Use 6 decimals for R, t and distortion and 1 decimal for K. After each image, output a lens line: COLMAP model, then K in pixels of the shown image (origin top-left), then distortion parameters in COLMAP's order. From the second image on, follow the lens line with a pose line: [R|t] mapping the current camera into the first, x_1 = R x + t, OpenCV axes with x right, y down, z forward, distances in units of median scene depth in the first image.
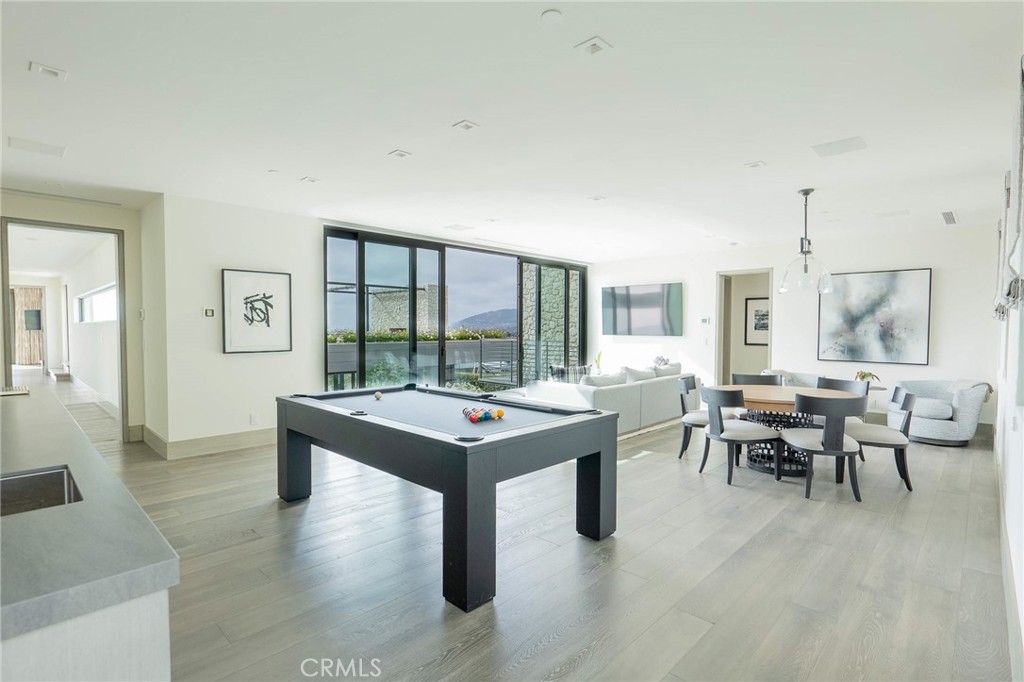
lens RADIAL K [[492.5, 0, 512.0], [0, 492.5, 341.0], [0, 0, 1]] dist [-0.001156, -0.000027]
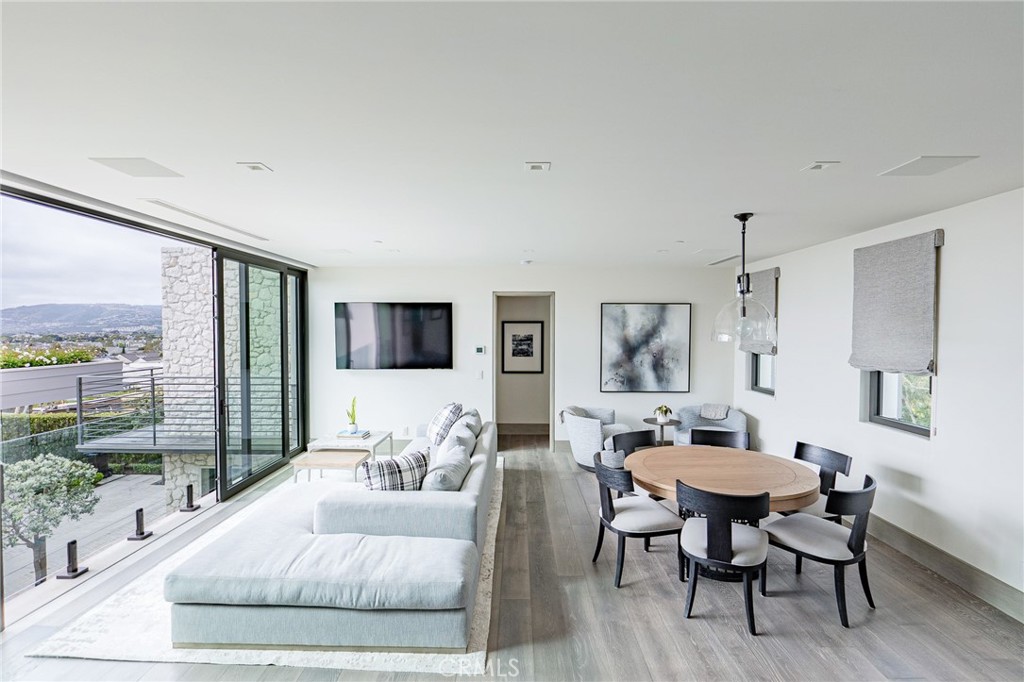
lens RADIAL K [[475.1, 0, 509.0], [0, 475.1, 342.8], [0, 0, 1]] dist [-0.000855, -0.000161]
pose [[0.728120, -0.025287, 0.684983, -0.133944], [0.021559, 0.999670, 0.013988, -0.071137], [-0.685111, 0.004583, 0.728425, 0.433203]]
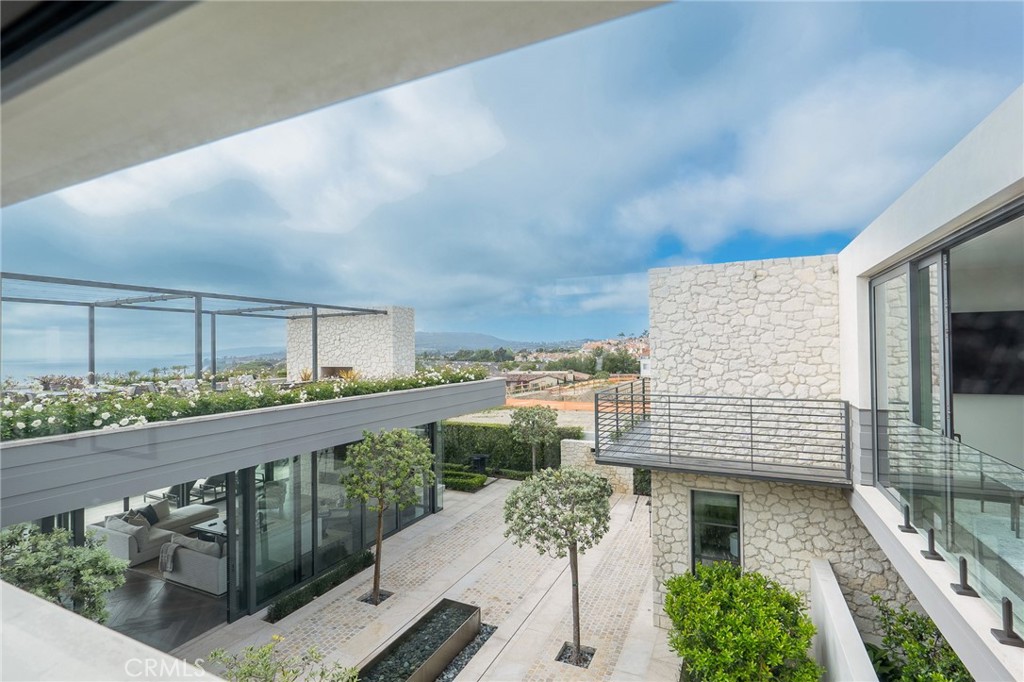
lens RADIAL K [[475.1, 0, 509.0], [0, 475.1, 342.8], [0, 0, 1]] dist [-0.000855, -0.000161]
pose [[0.949069, -0.010320, 0.314898, -0.614899], [0.023803, 0.998956, -0.039002, -0.081413], [-0.314167, 0.044511, 0.948324, 0.797673]]
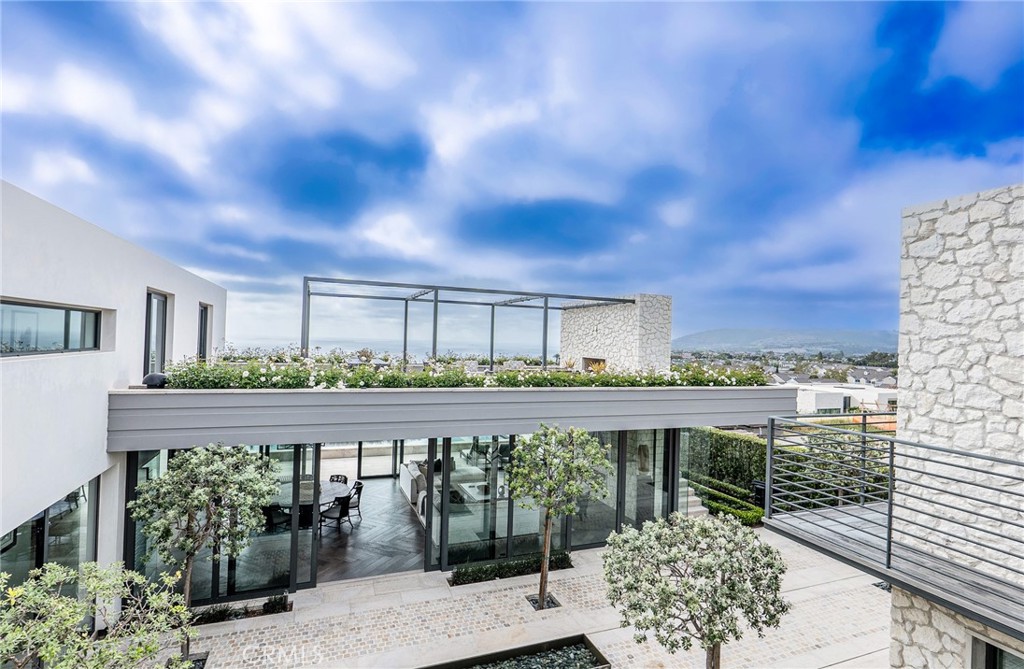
lens RADIAL K [[484.5, 0, 508.3], [0, 484.5, 335.2], [0, 0, 1]] dist [-0.003356, -0.000858]
pose [[0.907457, 0.020300, -0.419654, -0.162878], [-0.039874, 0.998485, -0.037922, -0.080796], [0.418248, 0.051146, 0.906892, 0.962993]]
